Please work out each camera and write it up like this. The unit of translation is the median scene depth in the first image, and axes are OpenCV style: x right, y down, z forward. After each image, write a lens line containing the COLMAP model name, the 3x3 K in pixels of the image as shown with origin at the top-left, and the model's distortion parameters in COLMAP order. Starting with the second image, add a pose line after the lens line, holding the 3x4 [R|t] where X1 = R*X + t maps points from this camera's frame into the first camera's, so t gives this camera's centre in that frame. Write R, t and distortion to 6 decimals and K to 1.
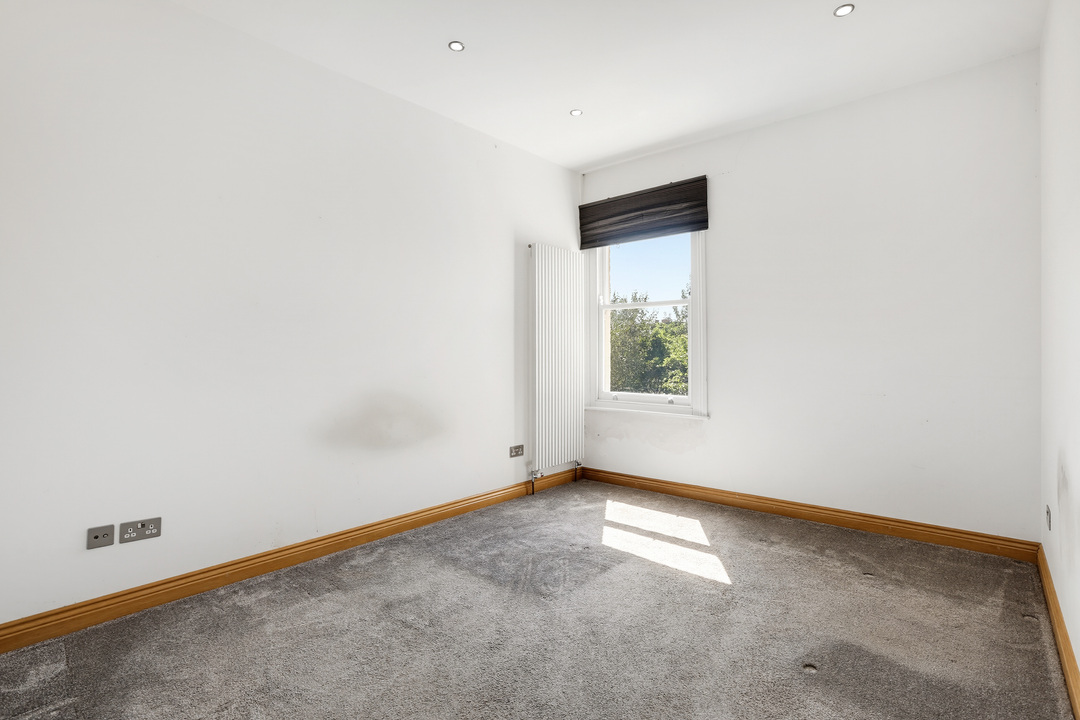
lens RADIAL K [[496.5, 0, 541.5], [0, 496.5, 354.0], [0, 0, 1]] dist [-0.035136, 0.011995]
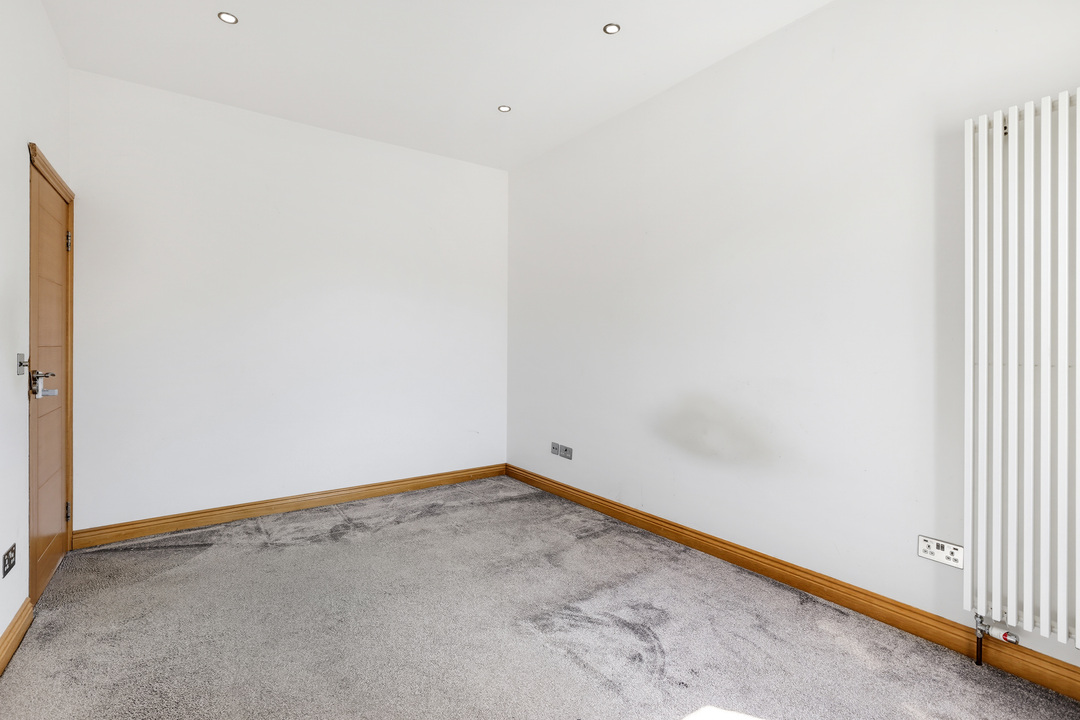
lens RADIAL K [[519.1, 0, 540.3], [0, 519.1, 352.7], [0, 0, 1]] dist [0.000002, -0.000024]
pose [[-0.215381, 0.017793, -0.976368, 0.912454], [0.000510, 0.999836, 0.018108, -0.025625], [0.976530, 0.003402, -0.215355, 1.194266]]
